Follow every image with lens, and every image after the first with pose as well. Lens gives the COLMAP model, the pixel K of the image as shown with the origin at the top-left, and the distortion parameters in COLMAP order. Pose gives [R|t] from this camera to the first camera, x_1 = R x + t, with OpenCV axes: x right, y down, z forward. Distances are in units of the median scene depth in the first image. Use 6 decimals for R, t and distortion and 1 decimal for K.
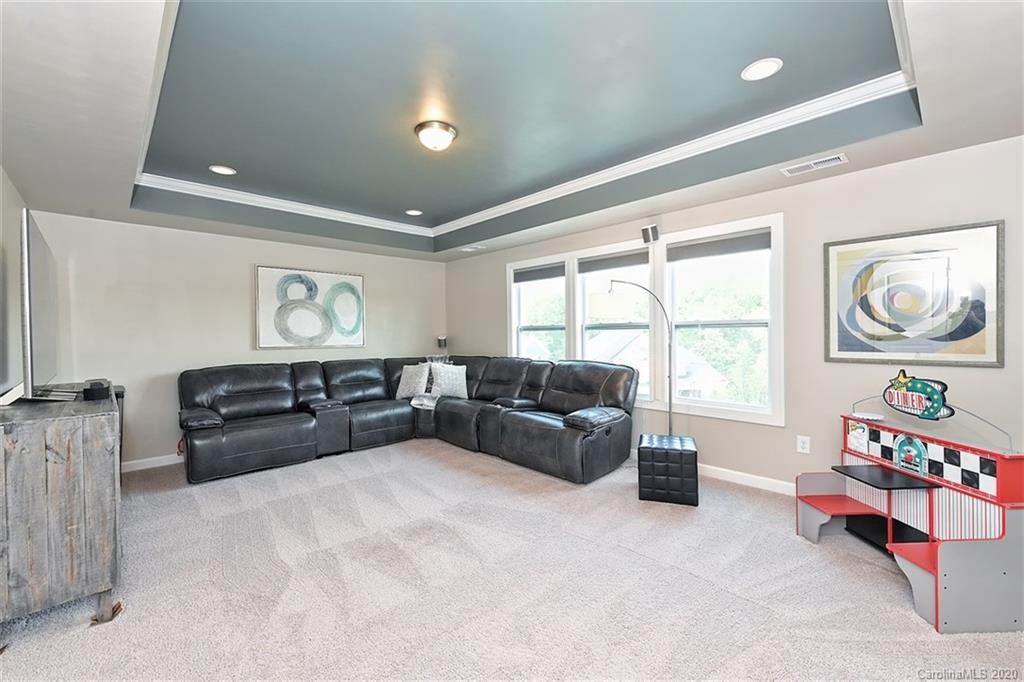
lens RADIAL K [[425.8, 0, 519.7], [0, 425.8, 337.5], [0, 0, 1]] dist [-0.000315, -0.000224]
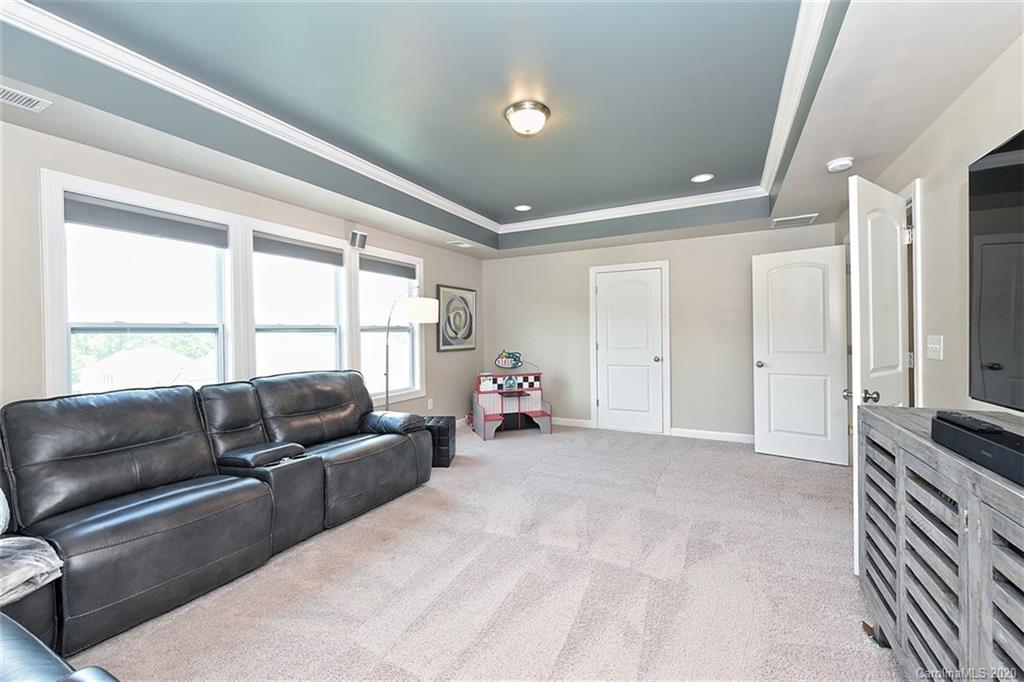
lens RADIAL K [[425.8, 0, 519.7], [0, 425.8, 337.5], [0, 0, 1]] dist [-0.000315, -0.000224]
pose [[-0.347416, 0.001442, 0.937710, -1.098212], [0.023258, 0.999704, 0.007080, -0.008761], [-0.937423, 0.024269, -0.347347, 1.384759]]
